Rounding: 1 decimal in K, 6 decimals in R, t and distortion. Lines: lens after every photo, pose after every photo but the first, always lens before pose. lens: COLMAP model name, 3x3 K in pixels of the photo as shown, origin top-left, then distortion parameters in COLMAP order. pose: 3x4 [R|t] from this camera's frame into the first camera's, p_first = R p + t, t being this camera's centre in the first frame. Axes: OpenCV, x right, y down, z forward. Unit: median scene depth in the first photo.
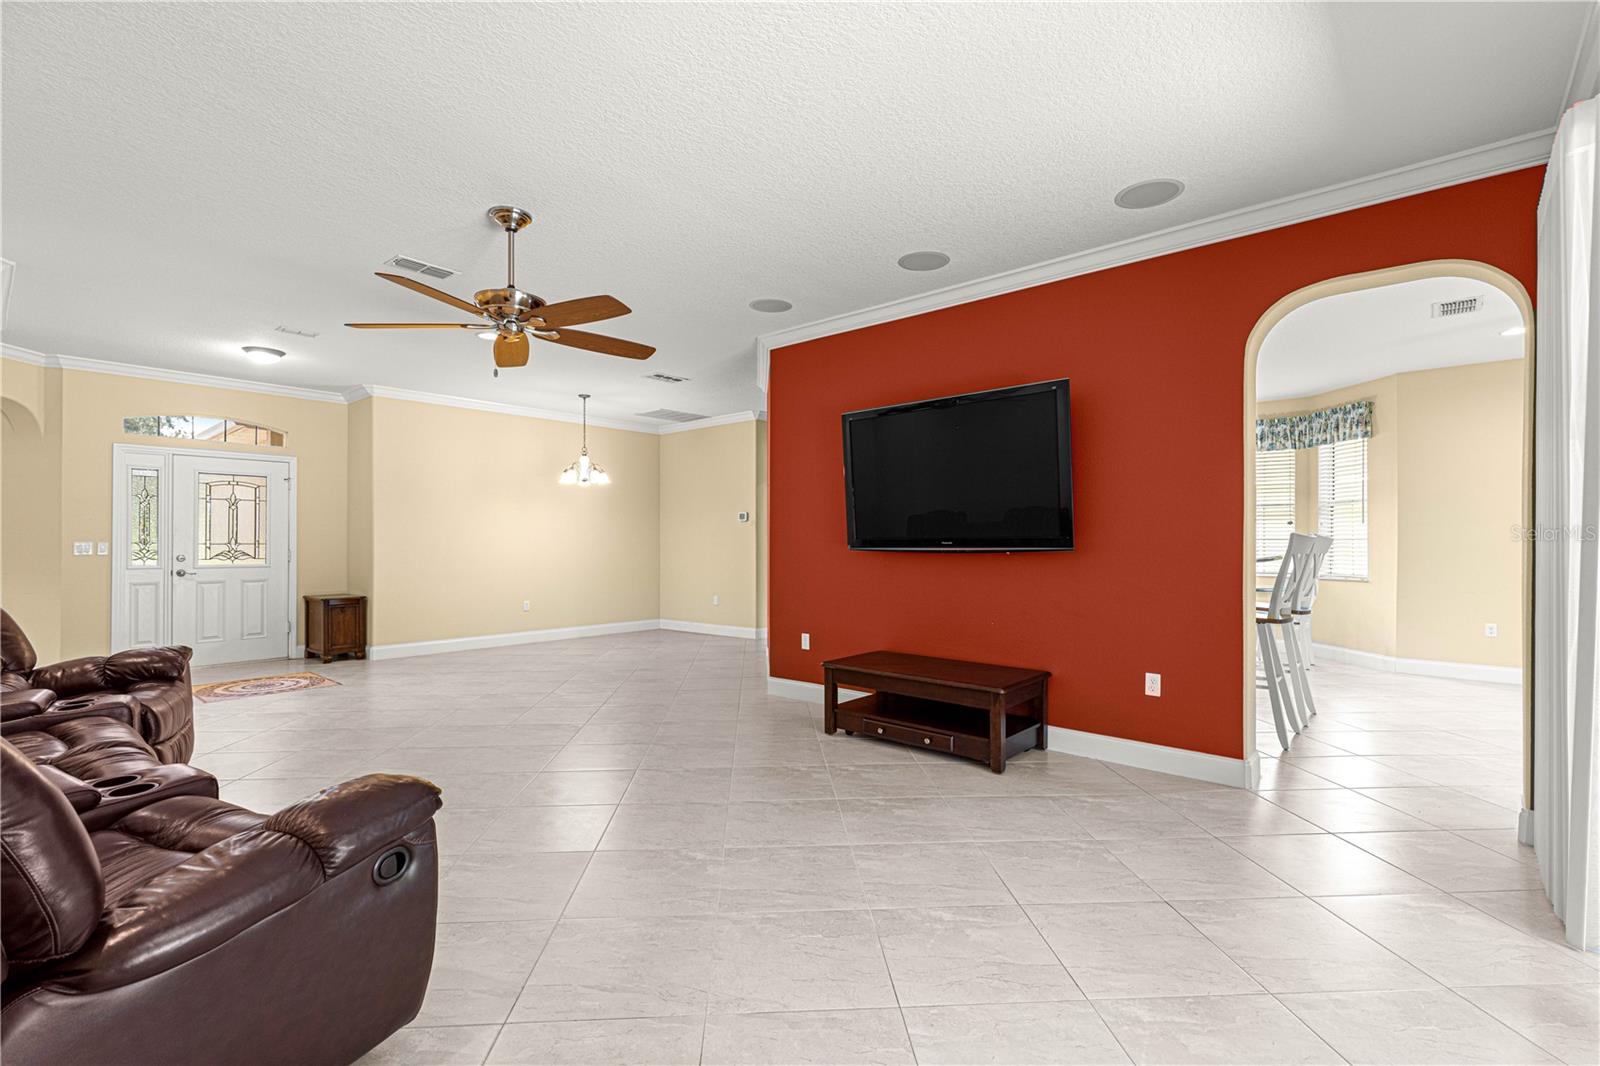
lens RADIAL K [[730.5, 0, 803.1], [0, 730.5, 535.1], [0, 0, 1]] dist [0.003374, 0.000133]
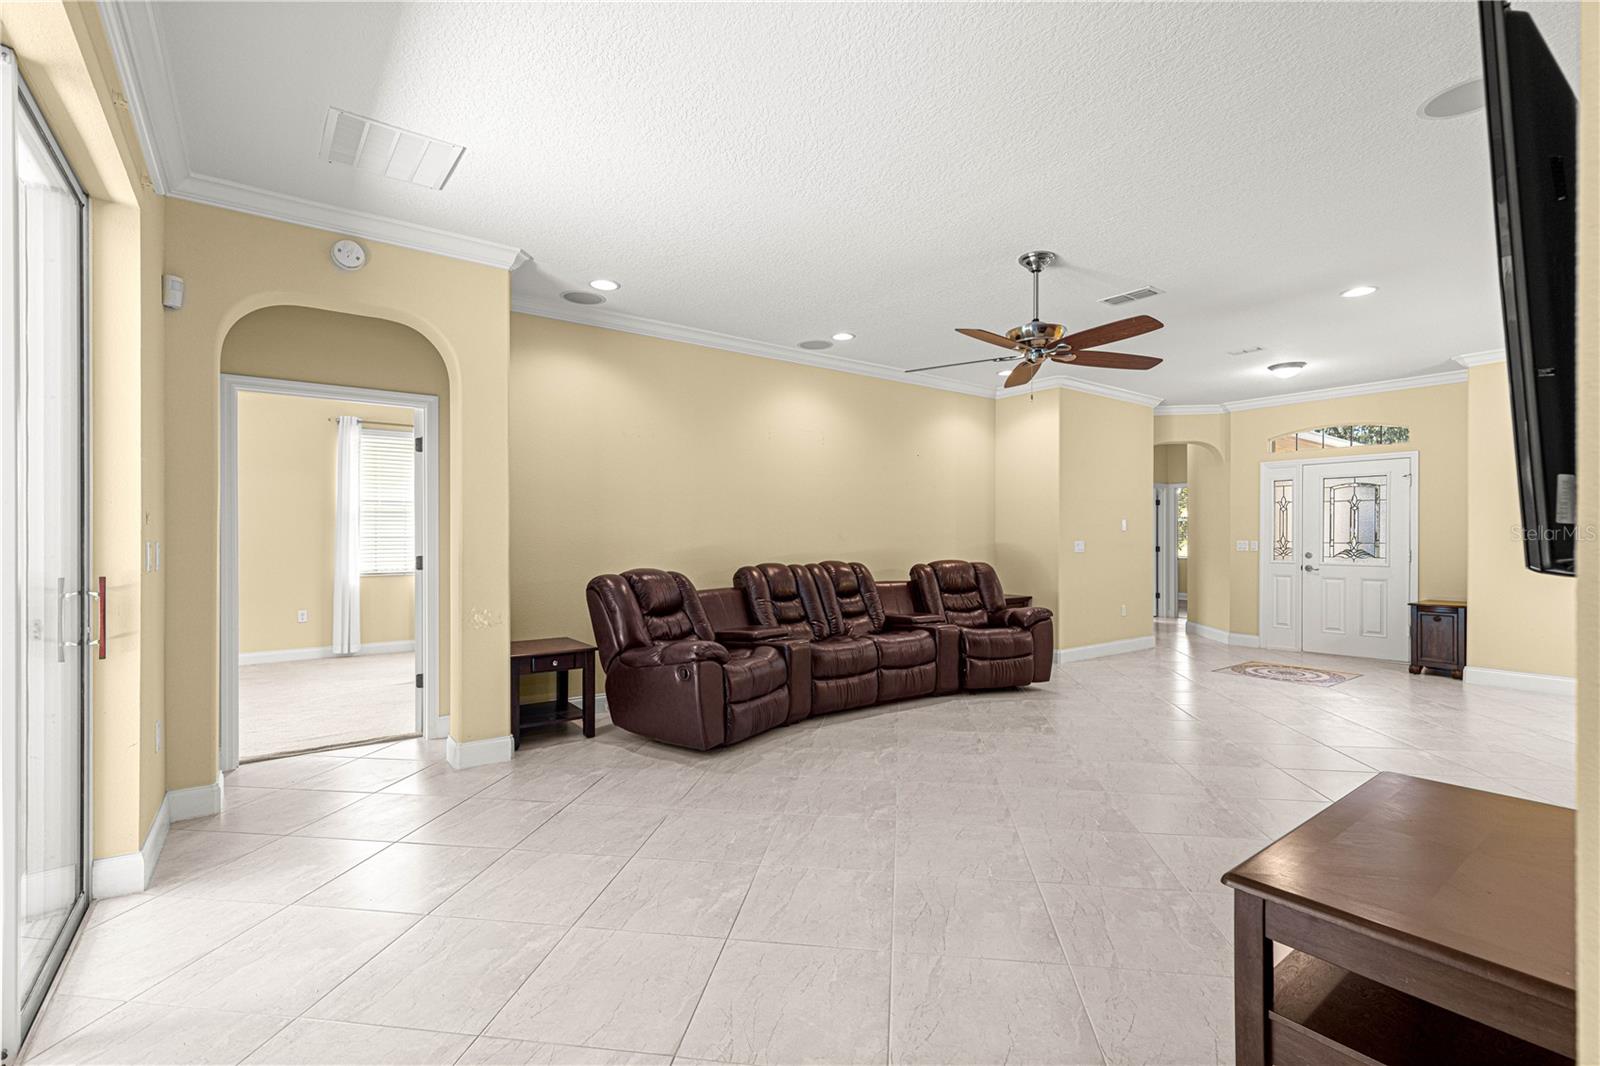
lens RADIAL K [[730.5, 0, 803.3], [0, 730.5, 535.9], [0, 0, 1]] dist [0.003374, 0.000133]
pose [[-0.212588, -0.002245, -0.977139, 0.434936], [0.005322, 0.999980, -0.003456, 0.001181], [0.977127, -0.005935, -0.212571, 0.478785]]
